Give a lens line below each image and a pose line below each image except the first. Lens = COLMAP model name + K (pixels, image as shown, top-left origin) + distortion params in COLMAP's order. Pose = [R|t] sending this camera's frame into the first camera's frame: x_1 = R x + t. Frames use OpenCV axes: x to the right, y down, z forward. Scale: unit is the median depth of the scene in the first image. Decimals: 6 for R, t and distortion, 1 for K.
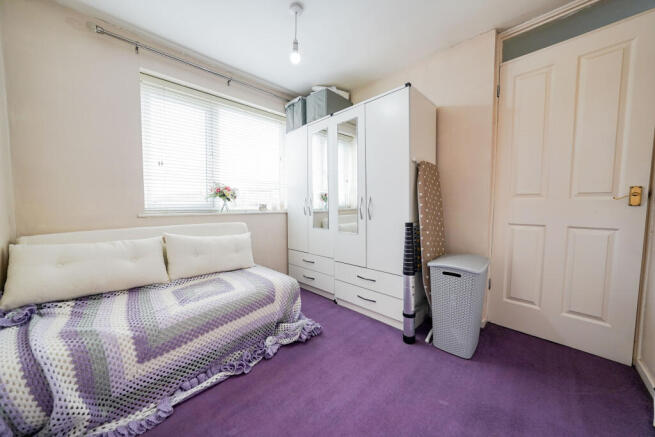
lens RADIAL K [[232.2, 0, 326.5], [0, 232.2, 211.9], [0, 0, 1]] dist [-0.000988, -0.000125]
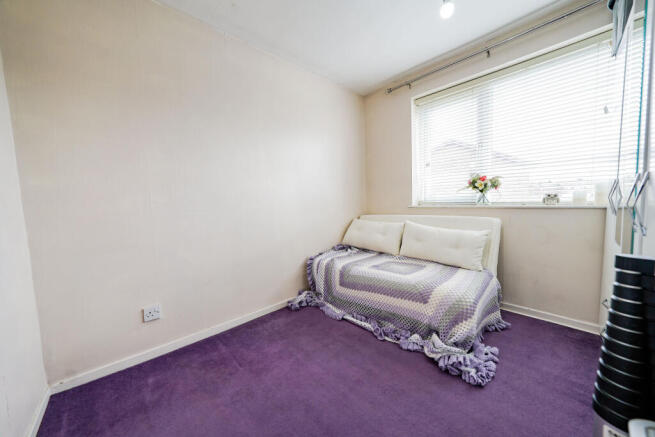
lens RADIAL K [[232.2, 0, 326.5], [0, 232.2, 211.9], [0, 0, 1]] dist [-0.000988, -0.000125]
pose [[-0.036351, 0.044604, -0.998343, 0.657825], [-0.002868, 0.998995, 0.044738, -0.014937], [0.999335, 0.004489, -0.036187, 0.603271]]
